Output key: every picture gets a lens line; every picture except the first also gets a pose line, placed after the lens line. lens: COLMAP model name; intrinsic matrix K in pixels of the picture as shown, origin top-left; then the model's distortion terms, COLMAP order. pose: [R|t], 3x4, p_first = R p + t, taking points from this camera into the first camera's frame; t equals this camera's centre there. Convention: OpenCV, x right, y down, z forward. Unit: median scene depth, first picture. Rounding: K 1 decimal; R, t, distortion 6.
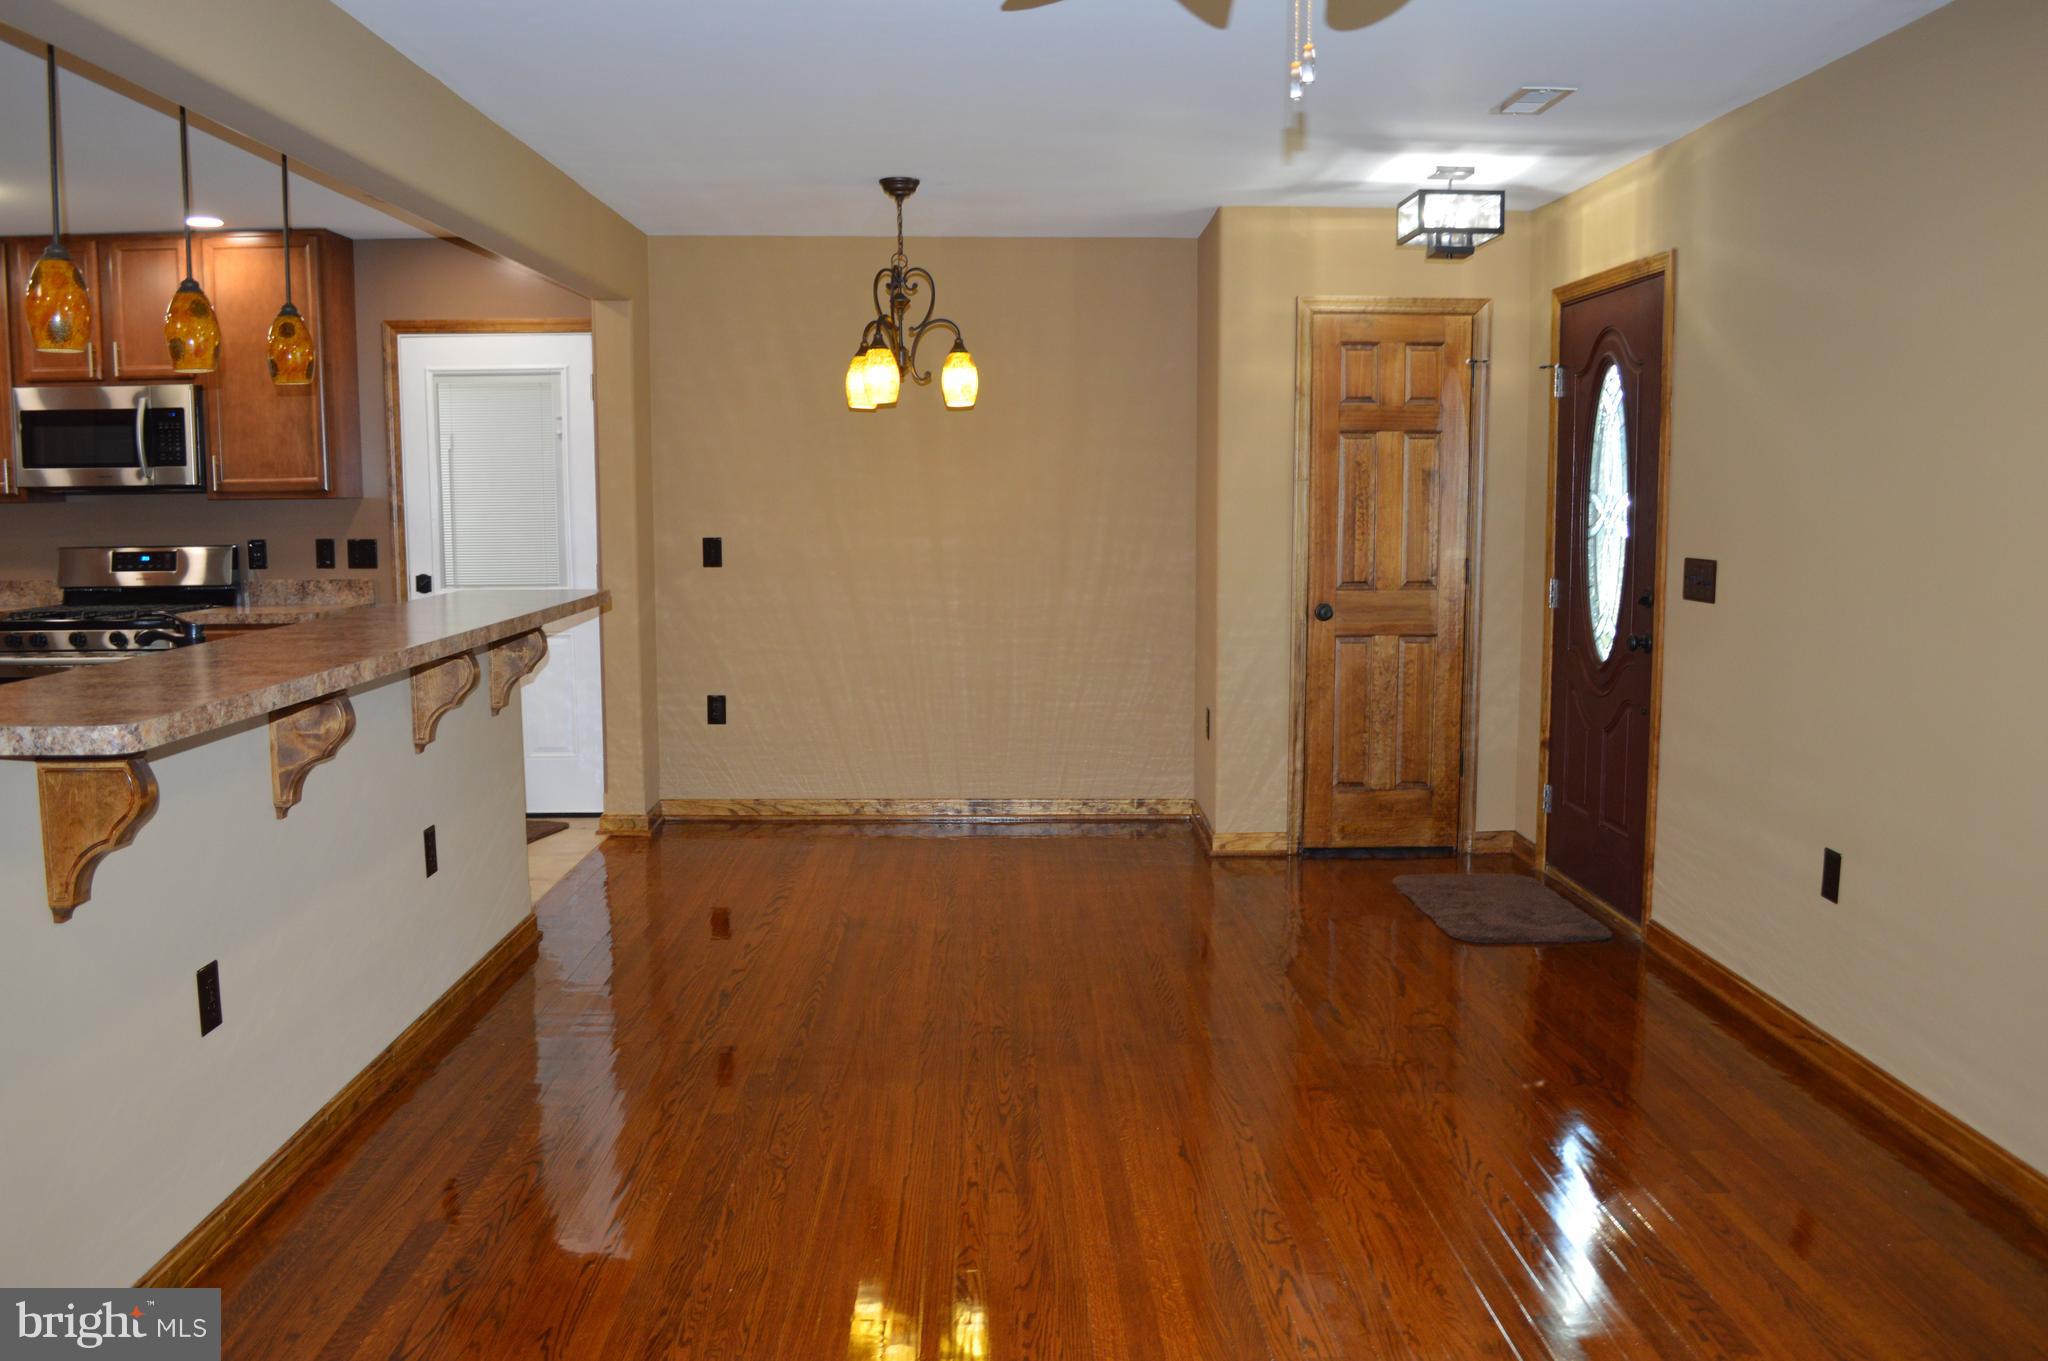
lens RADIAL K [[1607.3, 0, 1024.0], [0, 1607.3, 680.5], [0, 0, 1]] dist [-0.089445, 0.009988]
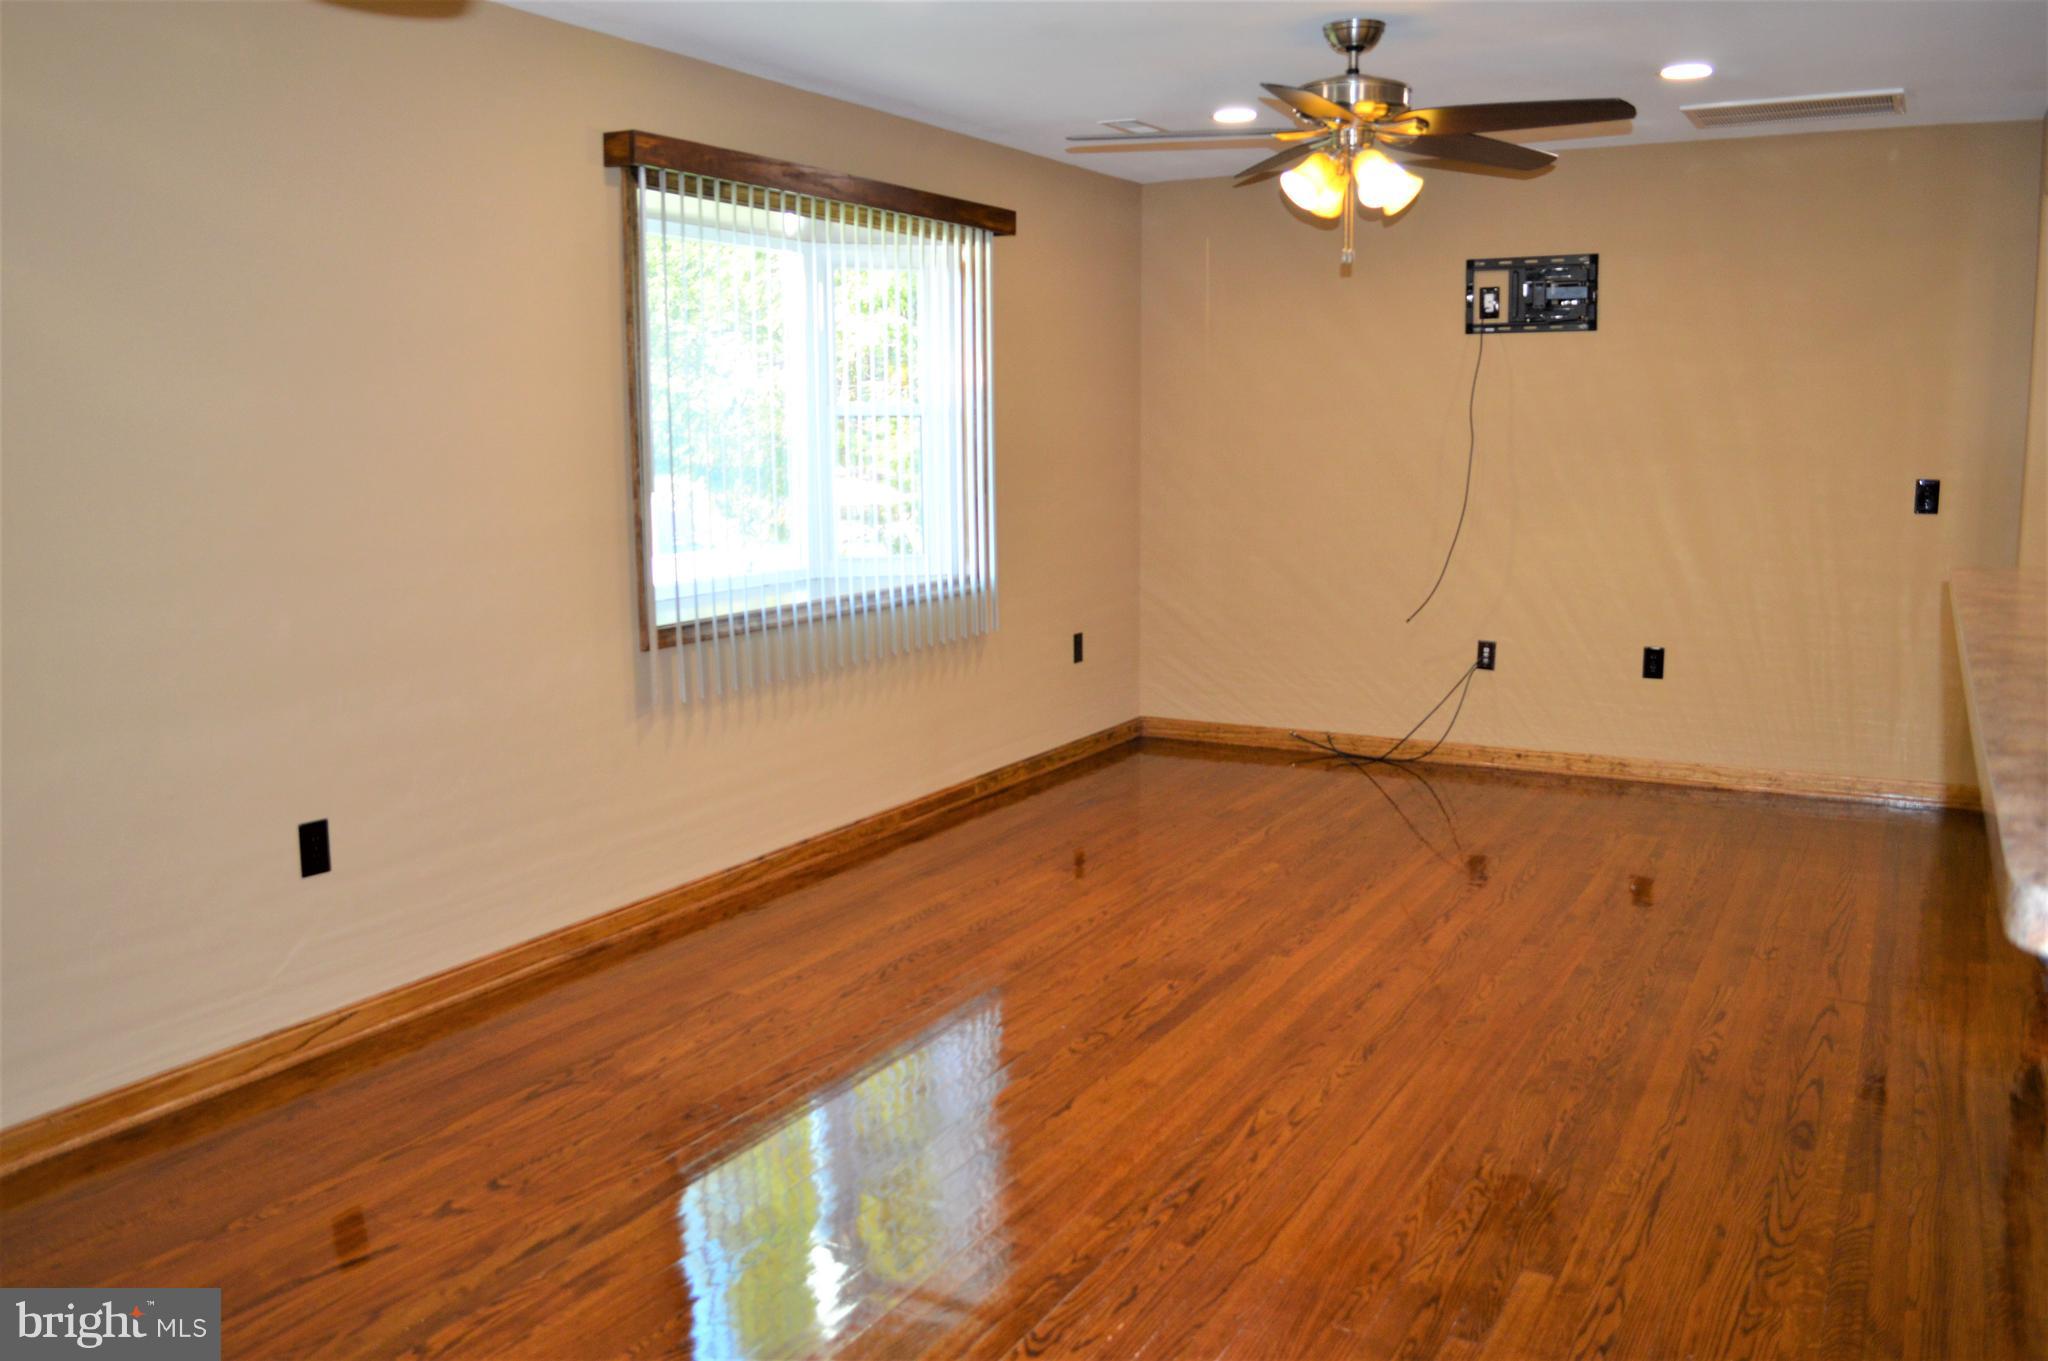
lens RADIAL K [[1607.3, 0, 1024.0], [0, 1607.3, 680.5], [0, 0, 1]] dist [-0.089445, 0.009988]
pose [[-0.858755, -0.067986, 0.507856, -0.382671], [0.069897, 0.966349, 0.247556, -0.212762], [-0.507597, 0.248088, -0.825105, 1.885575]]
